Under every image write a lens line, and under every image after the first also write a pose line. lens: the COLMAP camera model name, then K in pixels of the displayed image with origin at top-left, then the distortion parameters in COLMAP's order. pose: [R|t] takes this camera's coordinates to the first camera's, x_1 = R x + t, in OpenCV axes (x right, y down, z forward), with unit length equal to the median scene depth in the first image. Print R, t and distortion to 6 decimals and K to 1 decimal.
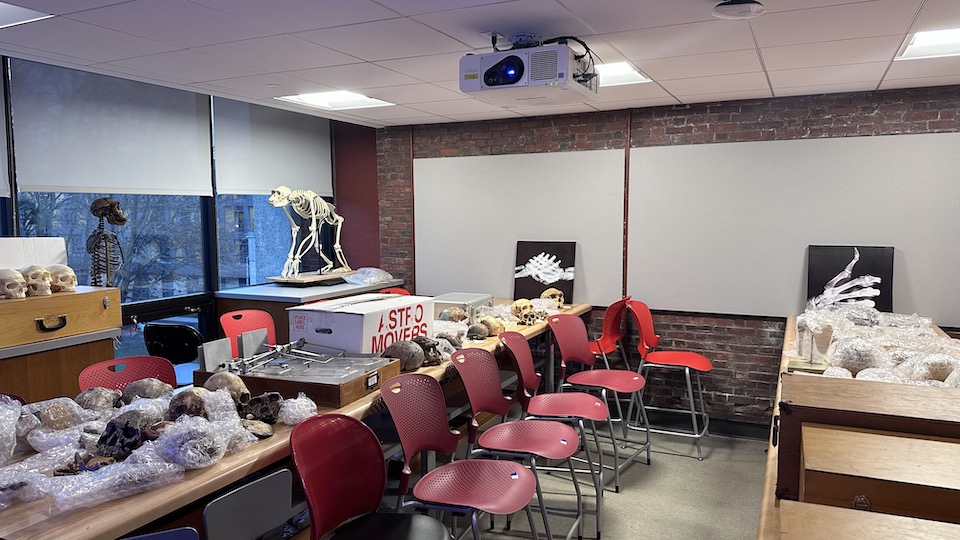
lens RADIAL K [[676.7, 0, 477.9], [0, 676.7, 269.3], [0, 0, 1]] dist [0.060289, -0.061716]
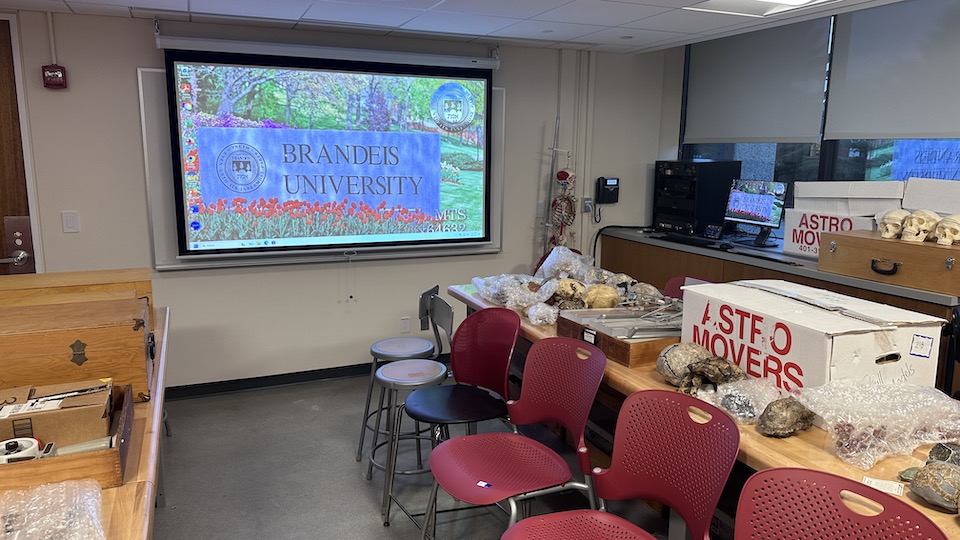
lens RADIAL K [[676.7, 0, 507.2], [0, 676.7, 274.0], [0, 0, 1]] dist [0.060289, -0.061716]
pose [[-0.682565, 0.126214, -0.719844, 0.486188], [-0.057822, 0.972560, 0.225351, -0.105453], [0.728534, 0.195439, -0.656537, 1.240184]]
